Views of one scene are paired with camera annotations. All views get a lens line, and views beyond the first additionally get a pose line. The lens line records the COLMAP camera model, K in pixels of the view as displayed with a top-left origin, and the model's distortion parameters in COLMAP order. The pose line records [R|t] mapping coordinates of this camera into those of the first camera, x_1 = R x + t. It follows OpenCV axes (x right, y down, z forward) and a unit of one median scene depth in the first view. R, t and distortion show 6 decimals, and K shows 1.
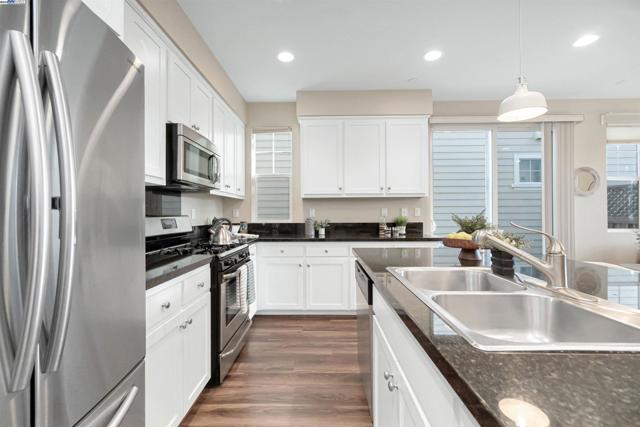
lens RADIAL K [[281.1, 0, 317.1], [0, 281.1, 207.5], [0, 0, 1]] dist [-0.007252, 0.001185]
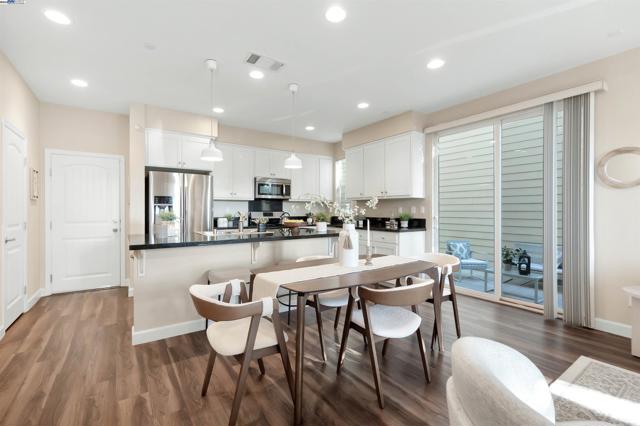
lens RADIAL K [[281.1, 0, 315.3], [0, 281.1, 212.3], [0, 0, 1]] dist [-0.007252, 0.001185]
pose [[0.584651, 0.012471, -0.811189, 1.092567], [0.013758, 0.999586, 0.025283, -0.010132], [0.811168, -0.025942, 0.584238, -0.065893]]
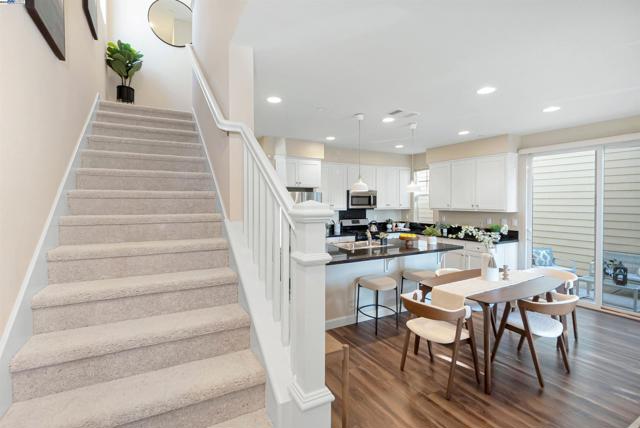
lens RADIAL K [[291.1, 0, 300.7], [0, 291.1, 204.8], [0, 0, 1]] dist [-0.007596, 0.000920]
pose [[0.476101, 0.016451, -0.879237, 1.101506], [0.021158, 0.999321, 0.030155, -0.130850], [0.879136, -0.032960, 0.475430, -0.525825]]
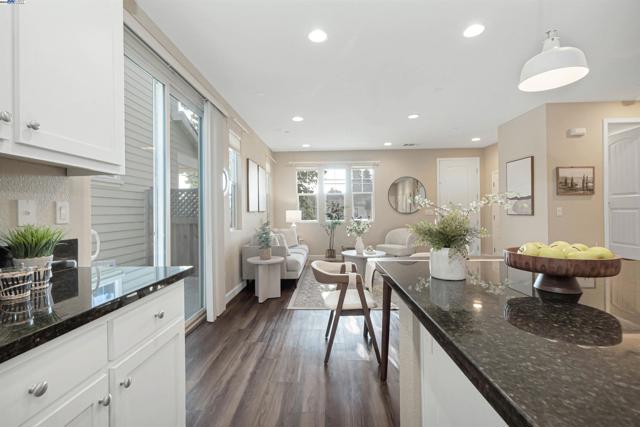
lens RADIAL K [[281.1, 0, 316.6], [0, 281.1, 210.8], [0, 0, 1]] dist [-0.007252, 0.001185]
pose [[0.022118, 0.007874, 0.999724, -0.006127], [-0.009362, 0.999927, -0.007669, 0.012599], [-0.999712, -0.009189, 0.022190, 0.674983]]
